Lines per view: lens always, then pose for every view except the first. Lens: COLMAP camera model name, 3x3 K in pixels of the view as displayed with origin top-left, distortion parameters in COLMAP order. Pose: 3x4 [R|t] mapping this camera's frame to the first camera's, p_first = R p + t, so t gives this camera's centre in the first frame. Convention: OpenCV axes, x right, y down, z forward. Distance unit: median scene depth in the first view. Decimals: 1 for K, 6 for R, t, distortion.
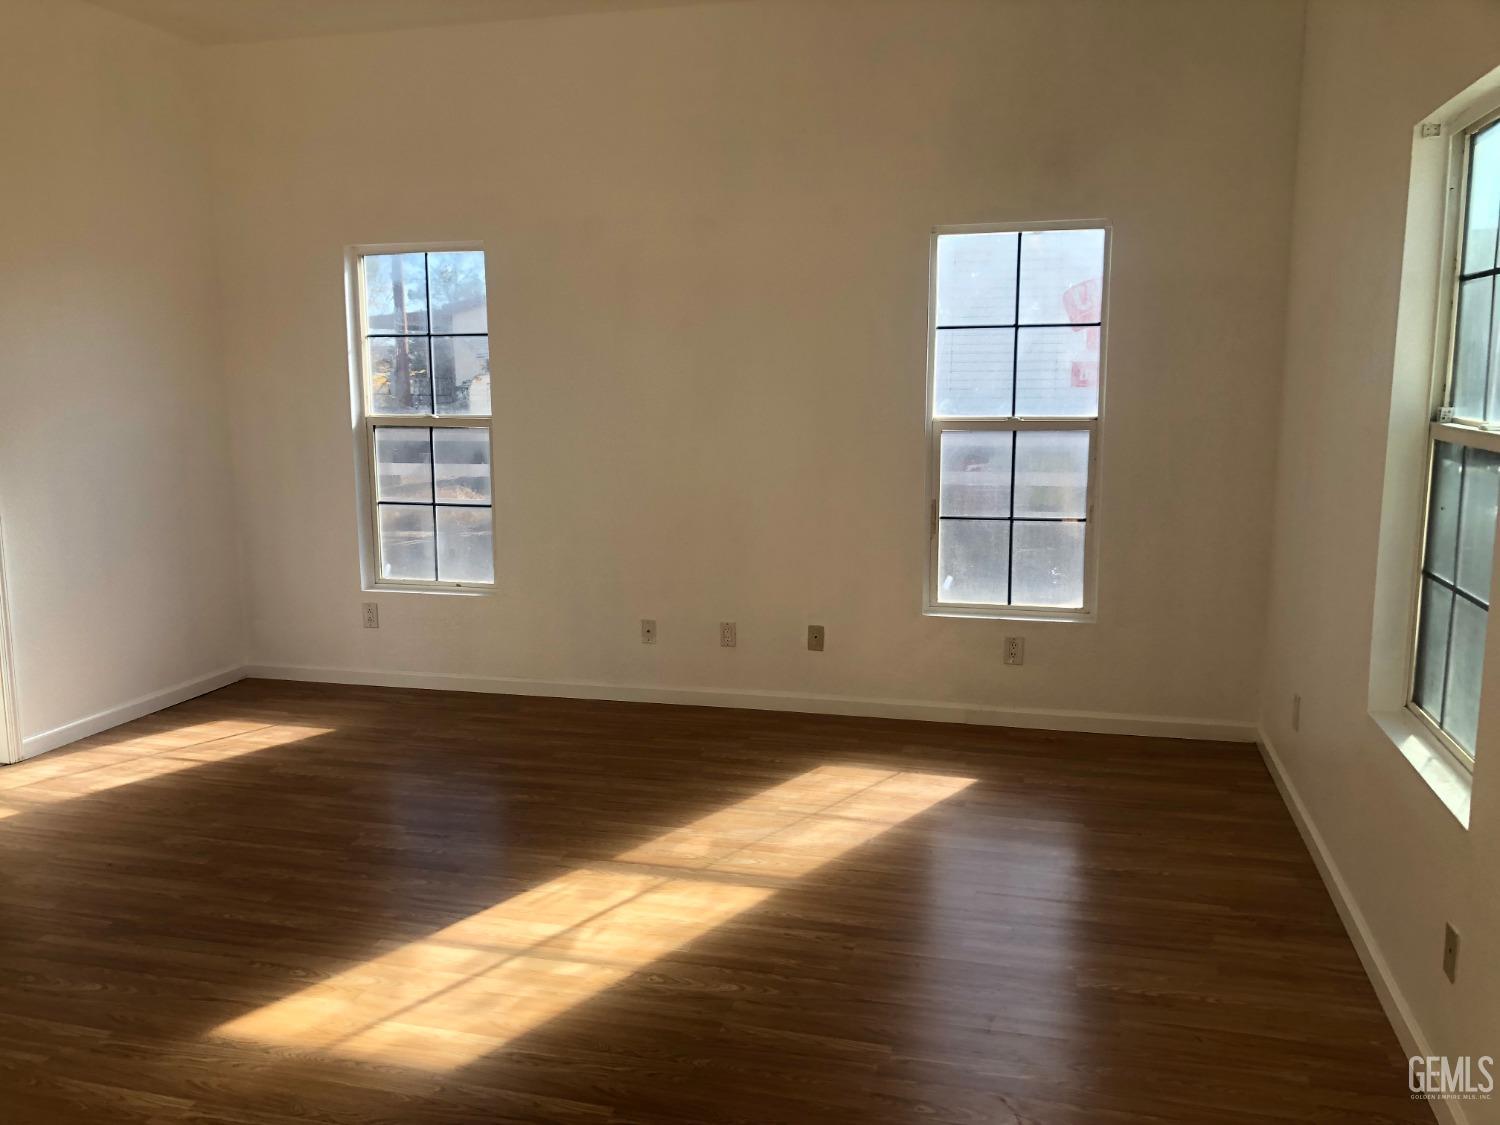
lens RADIAL K [[1223.9, 0, 741.3], [0, 1223.9, 560.7], [0, 0, 1]] dist [0.015534, -0.001255]
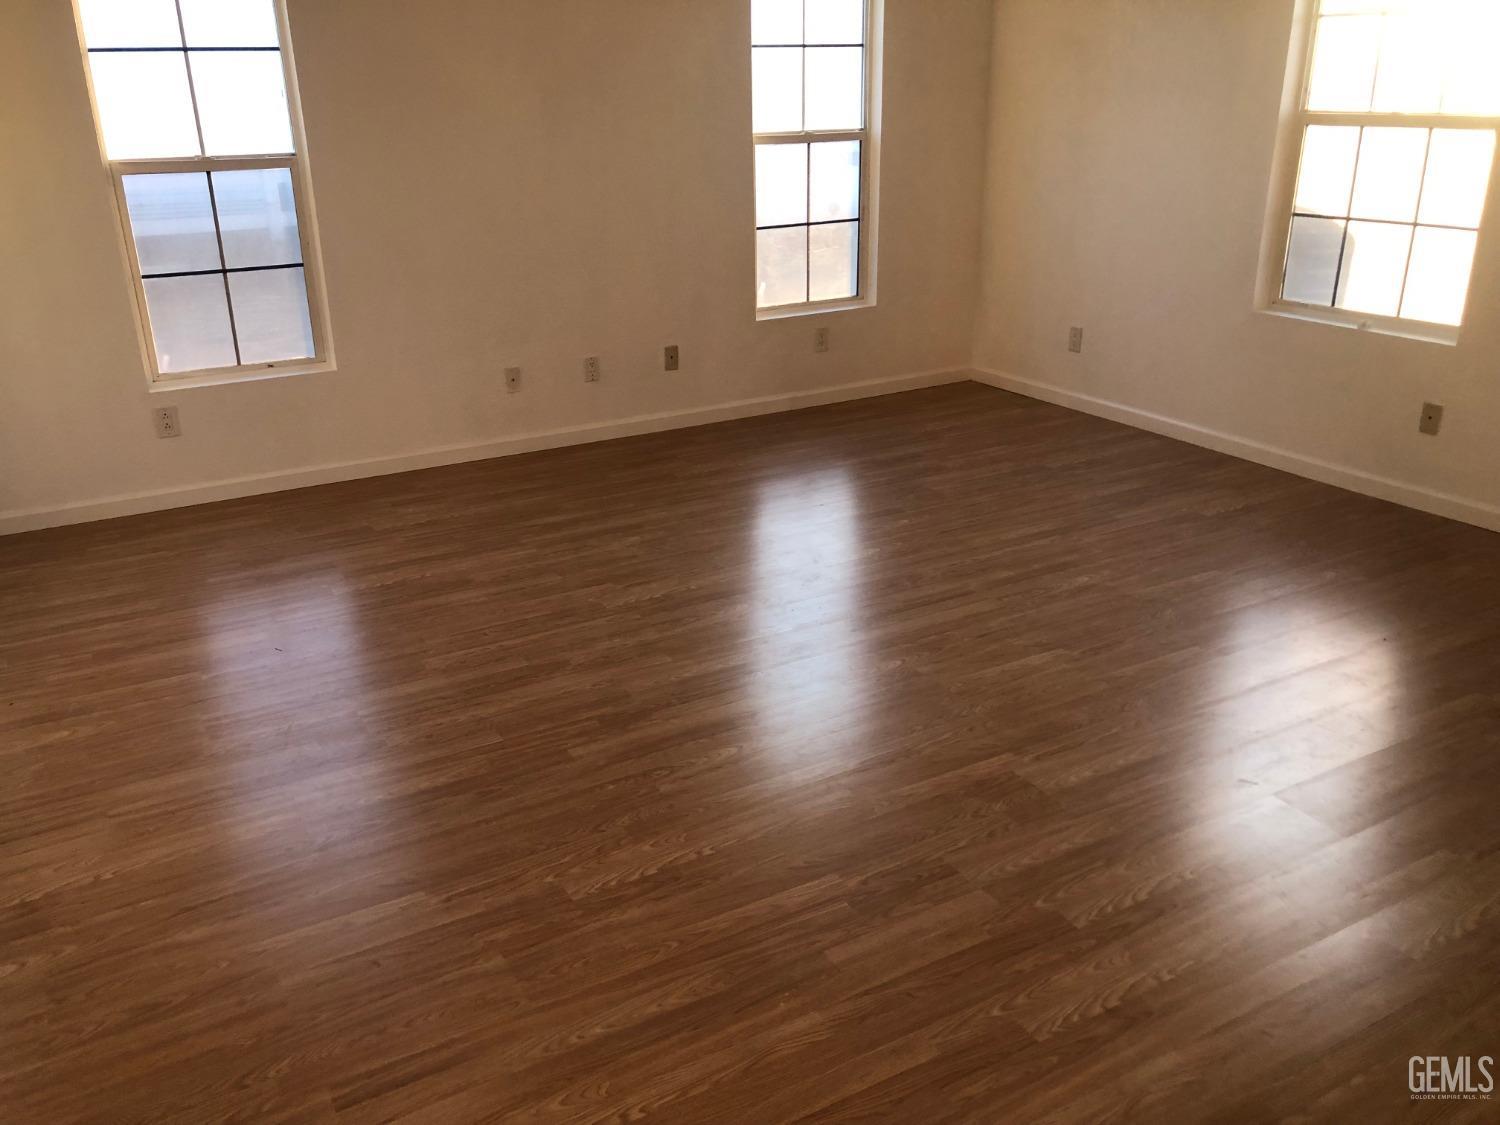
lens RADIAL K [[1222.4, 0, 720.4], [0, 1222.4, 555.8], [0, 0, 1]] dist [0.045874, -0.000210]
pose [[0.721272, -0.254359, 0.644258, -0.639603], [0.122857, 0.962364, 0.242407, -0.023910], [-0.681669, -0.095690, 0.725376, 0.178394]]
